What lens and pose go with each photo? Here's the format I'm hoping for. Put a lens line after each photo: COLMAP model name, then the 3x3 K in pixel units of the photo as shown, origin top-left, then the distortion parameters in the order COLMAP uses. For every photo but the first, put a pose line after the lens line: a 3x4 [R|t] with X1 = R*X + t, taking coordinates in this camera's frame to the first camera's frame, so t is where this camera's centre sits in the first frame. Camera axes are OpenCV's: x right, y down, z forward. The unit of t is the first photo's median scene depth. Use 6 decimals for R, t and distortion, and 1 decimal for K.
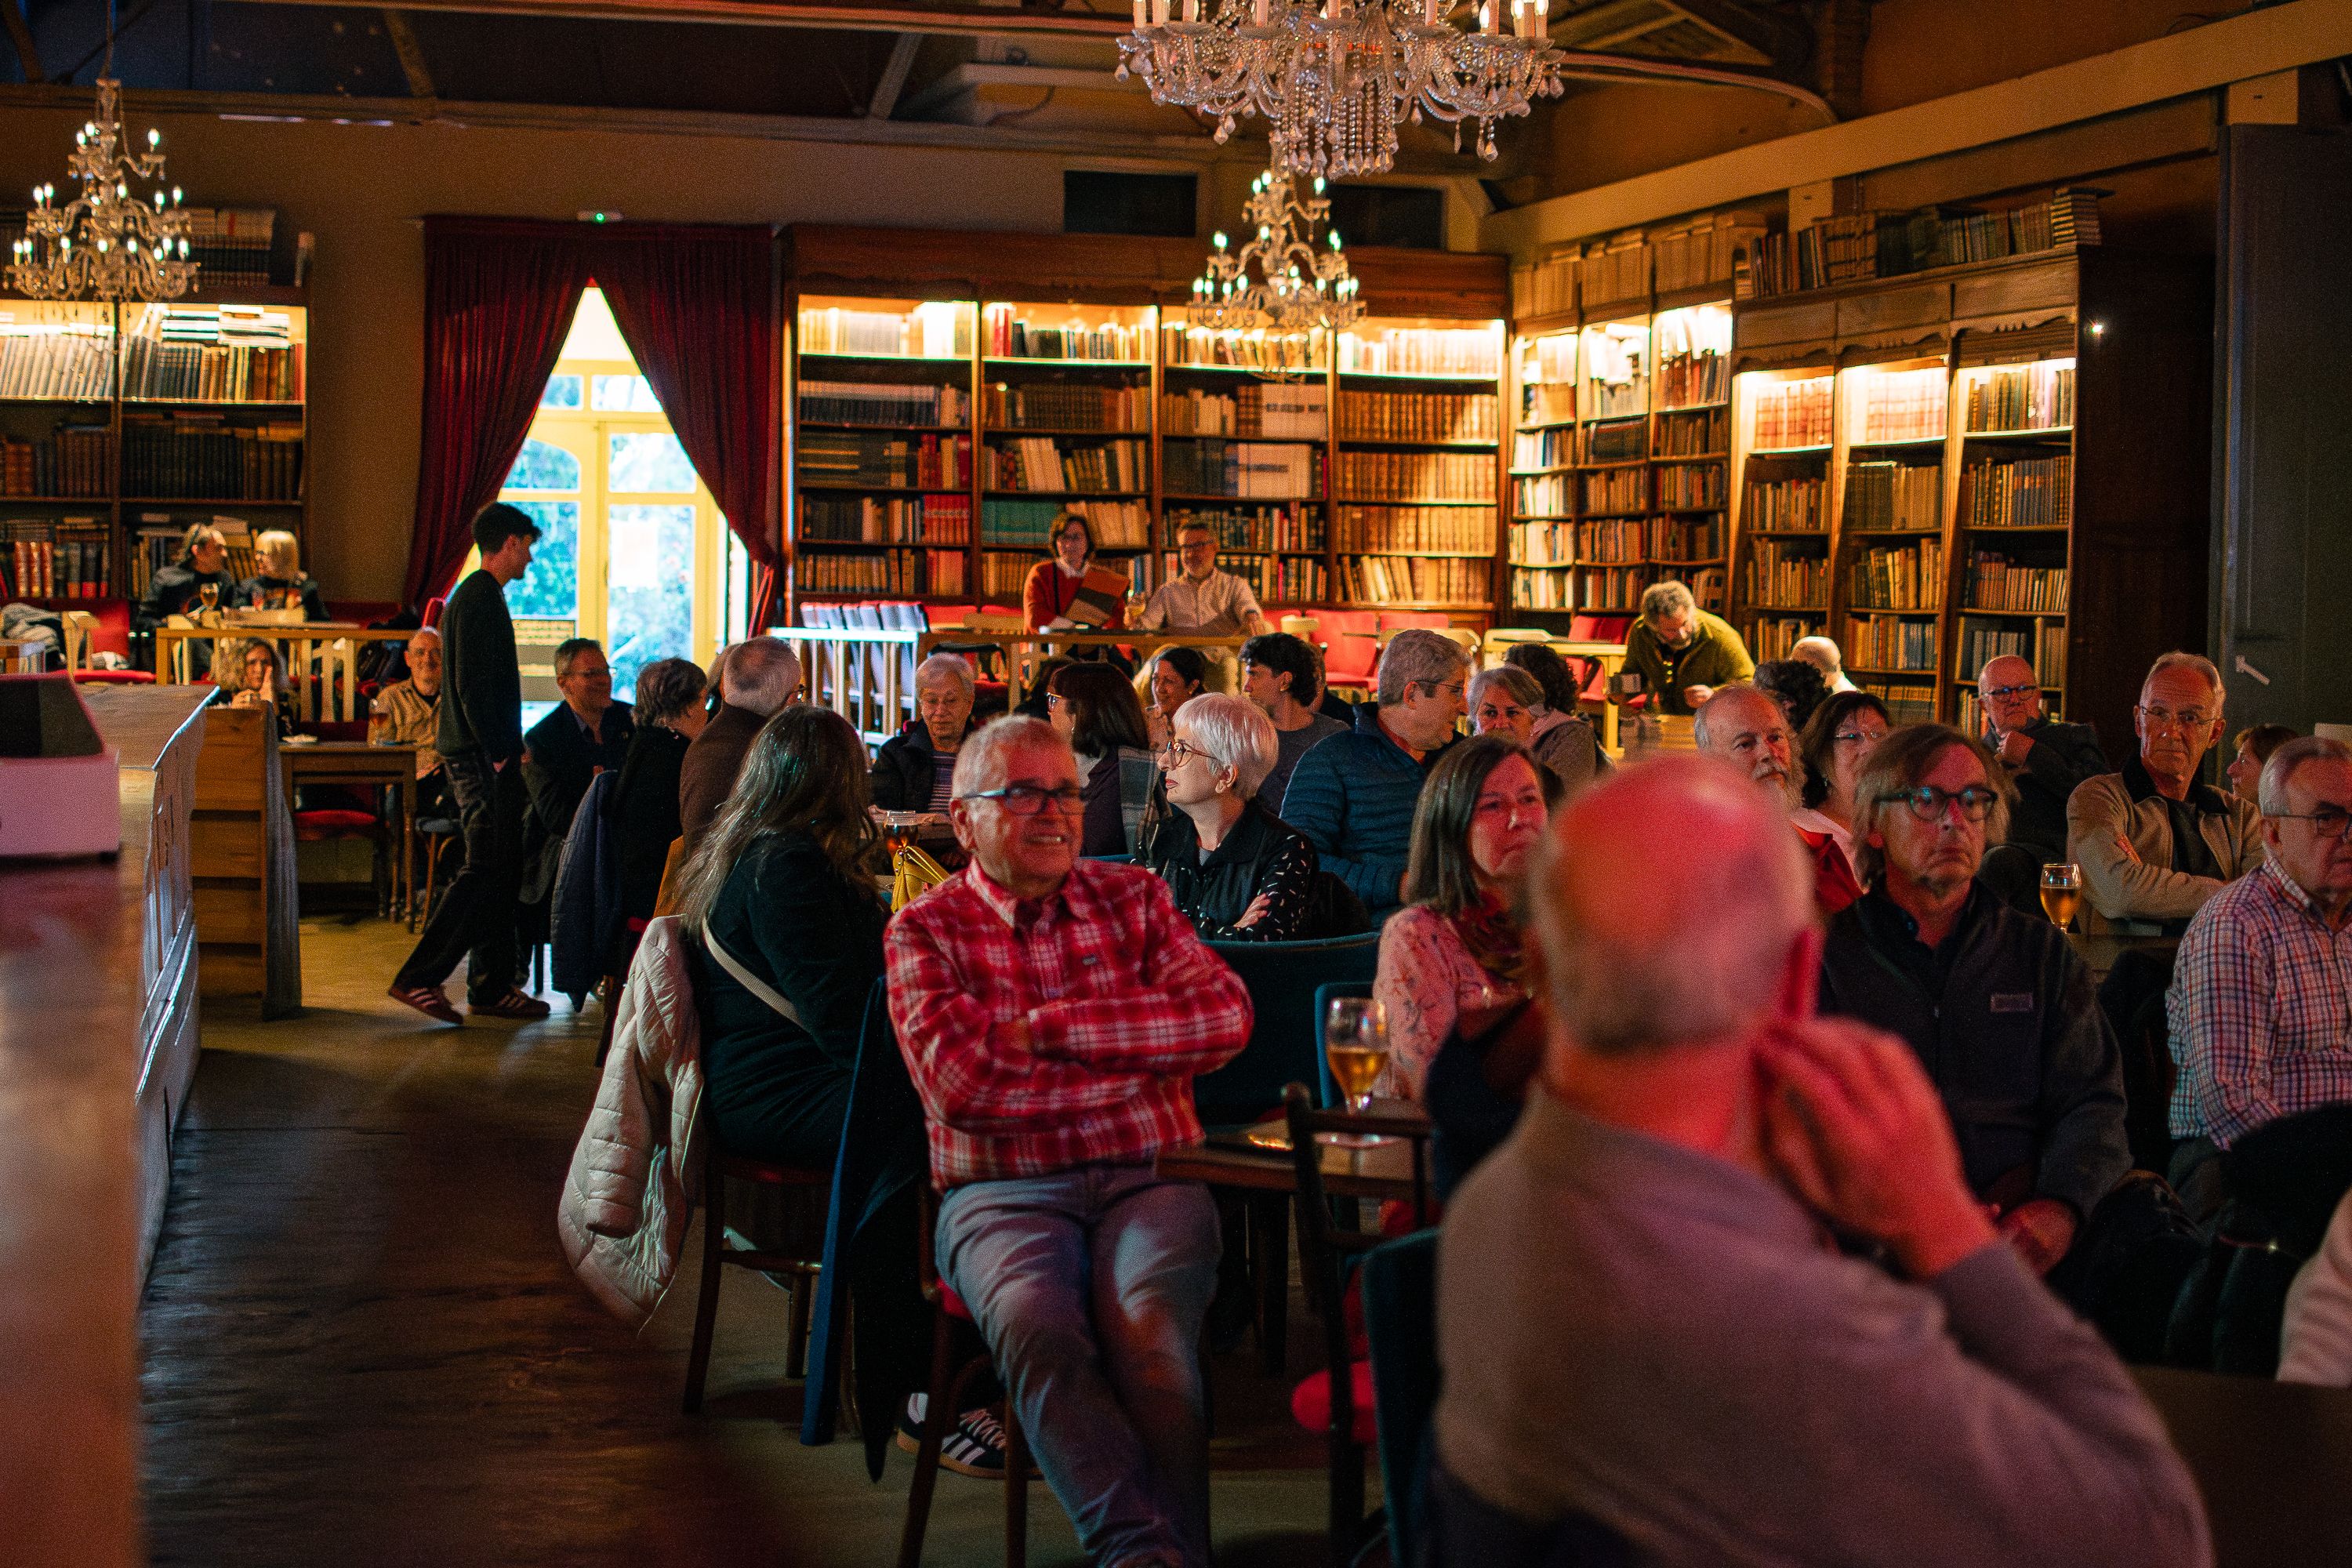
lens RADIAL K [[3730.3, 0, 1286.4], [0, 3730.3, 770.9], [0, 0, 1]] dist [-0.169712, 0.050992]
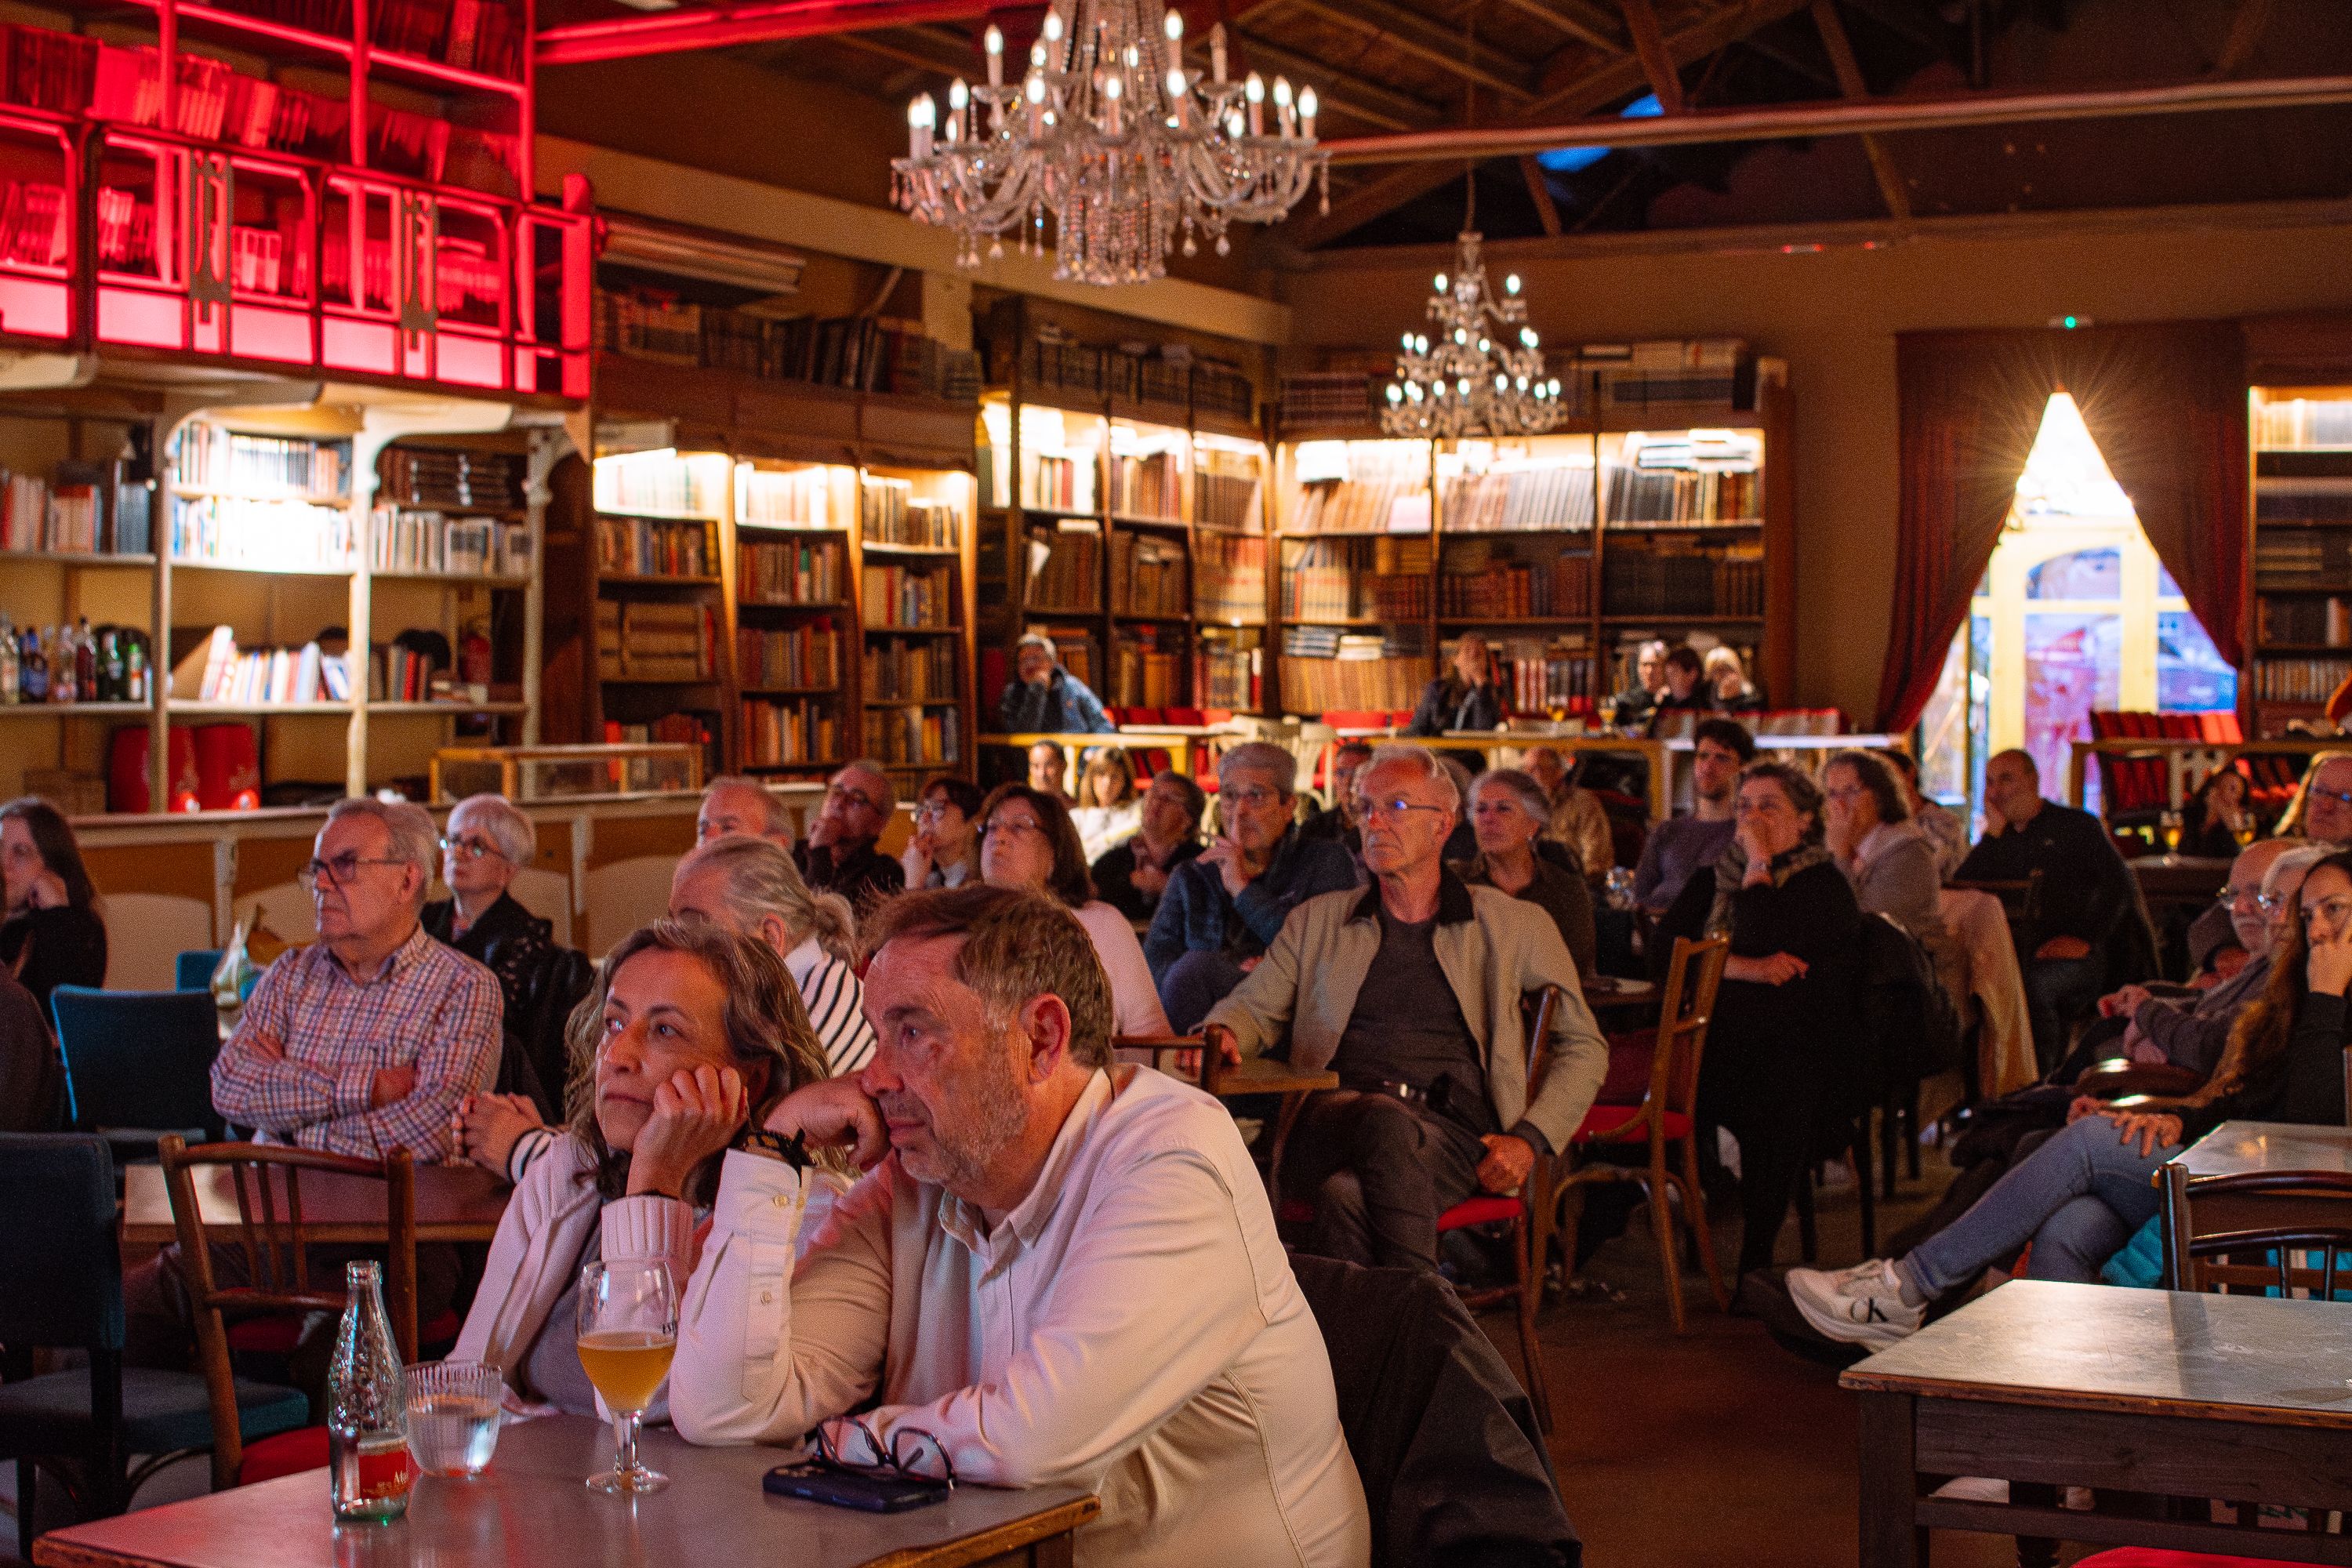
lens RADIAL K [[3771.5, 0, 1176.0], [0, 3771.5, 784.0], [0, 0, 1]] dist [-0.172618, 0.193987]
pose [[0.724153, 0.000466, -0.689640, 0.345398], [-0.019588, 0.999610, -0.019893, -0.001722], [0.689362, 0.027914, 0.723879, 0.120406]]
